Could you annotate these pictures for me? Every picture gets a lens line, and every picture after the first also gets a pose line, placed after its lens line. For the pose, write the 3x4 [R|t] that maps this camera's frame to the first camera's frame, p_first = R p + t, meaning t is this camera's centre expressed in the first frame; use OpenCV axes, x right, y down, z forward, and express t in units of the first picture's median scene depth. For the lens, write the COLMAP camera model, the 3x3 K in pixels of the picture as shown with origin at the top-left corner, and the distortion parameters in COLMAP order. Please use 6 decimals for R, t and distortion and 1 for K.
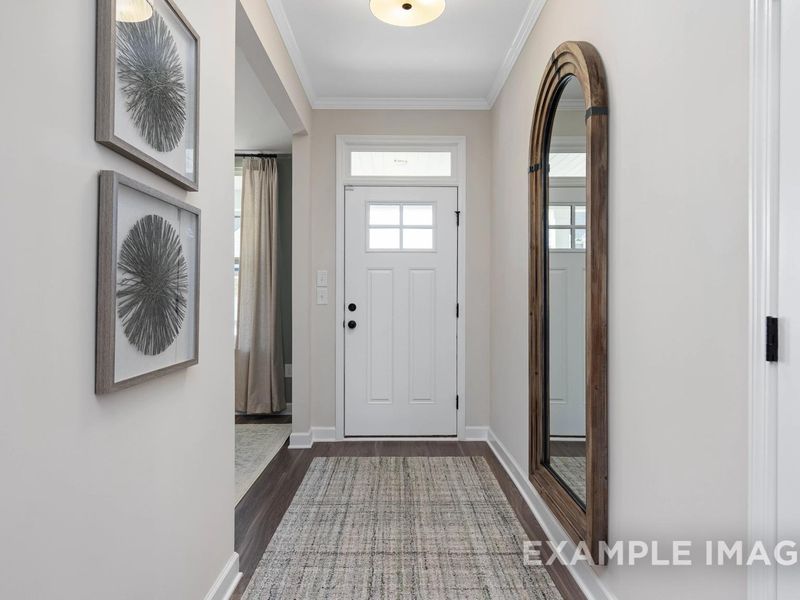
lens RADIAL K [[503.7, 0, 400.0], [0, 503.7, 300.0], [0, 0, 1]] dist [0.006583, 0.000807]
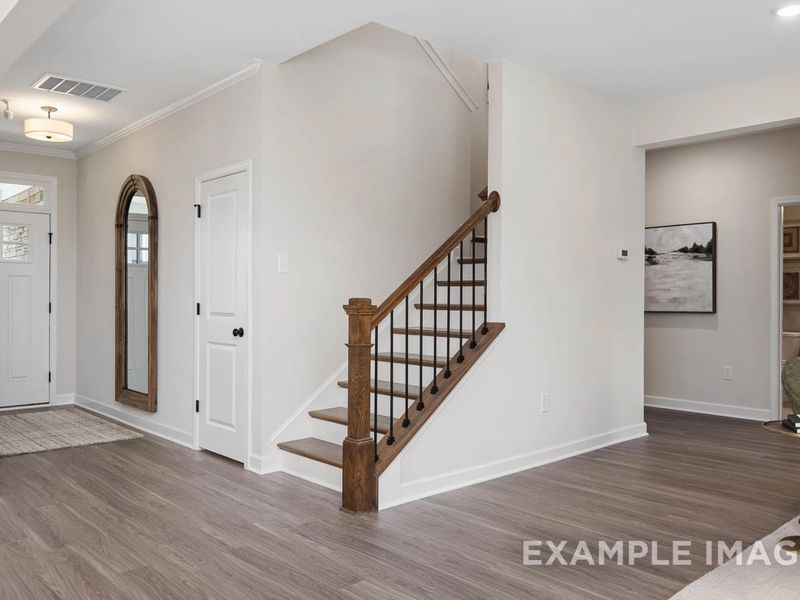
lens RADIAL K [[665.0, 0, 408.9], [0, 665.0, 302.7], [0, 0, 1]] dist [0.006056, -0.000566]
pose [[0.746740, 0.001673, 0.665114, -0.530300], [-0.000396, 0.999998, -0.002071, 0.016704], [-0.665116, 0.001283, 0.746739, -1.432676]]
